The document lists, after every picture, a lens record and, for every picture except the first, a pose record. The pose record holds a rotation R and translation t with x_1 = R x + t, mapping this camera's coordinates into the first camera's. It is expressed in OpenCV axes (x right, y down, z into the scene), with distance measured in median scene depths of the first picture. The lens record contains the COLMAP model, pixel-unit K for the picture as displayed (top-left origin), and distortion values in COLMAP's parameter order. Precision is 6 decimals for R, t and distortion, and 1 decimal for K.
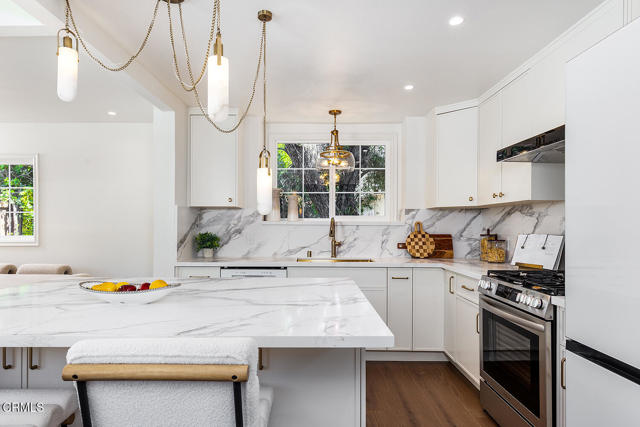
lens RADIAL K [[386.7, 0, 314.9], [0, 386.7, 218.6], [0, 0, 1]] dist [0.020336, 0.000090]
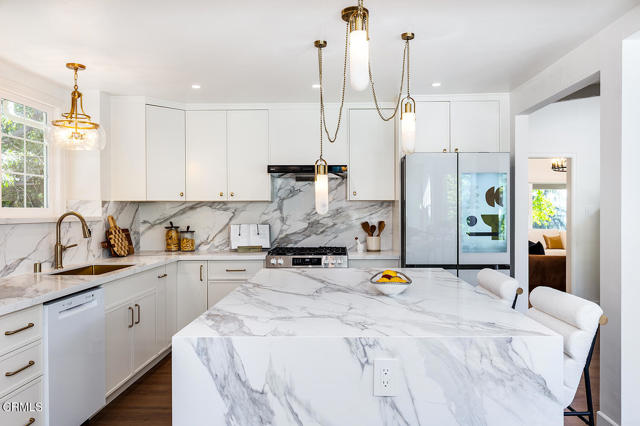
lens RADIAL K [[464.7, 0, 331.1], [0, 464.7, 209.2], [0, 0, 1]] dist [-0.006343, 0.006627]
pose [[0.021013, -0.000936, 0.999779, -0.787132], [-0.012915, 0.999916, 0.001208, -0.014569], [-0.999696, -0.012937, 0.020999, 0.490160]]
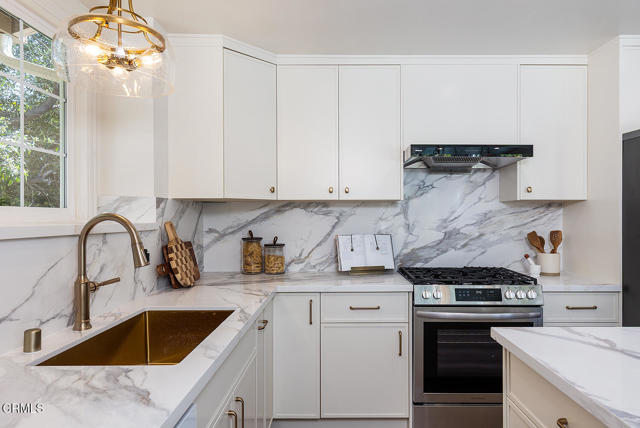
lens RADIAL K [[407.0, 0, 335.2], [0, 407.0, 214.7], [0, 0, 1]] dist [0.001924, 0.000006]
pose [[0.007485, 0.003031, 0.999967, -0.315354], [-0.016062, 0.999867, -0.002910, -0.003893], [-0.999843, -0.016039, 0.007532, 0.775419]]
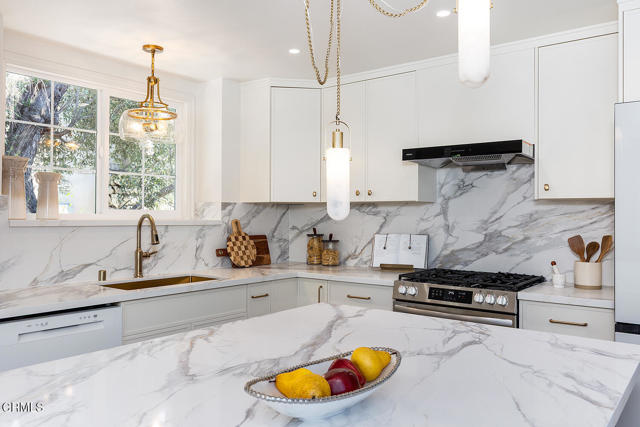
lens RADIAL K [[505.5, 0, 325.6], [0, 505.5, 208.2], [0, 0, 1]] dist [0.022982, 0.002231]
pose [[0.611254, 0.012791, 0.791331, -0.422108], [-0.017024, 0.999851, -0.003012, -0.014613], [-0.791251, -0.011630, 0.611380, 0.256168]]
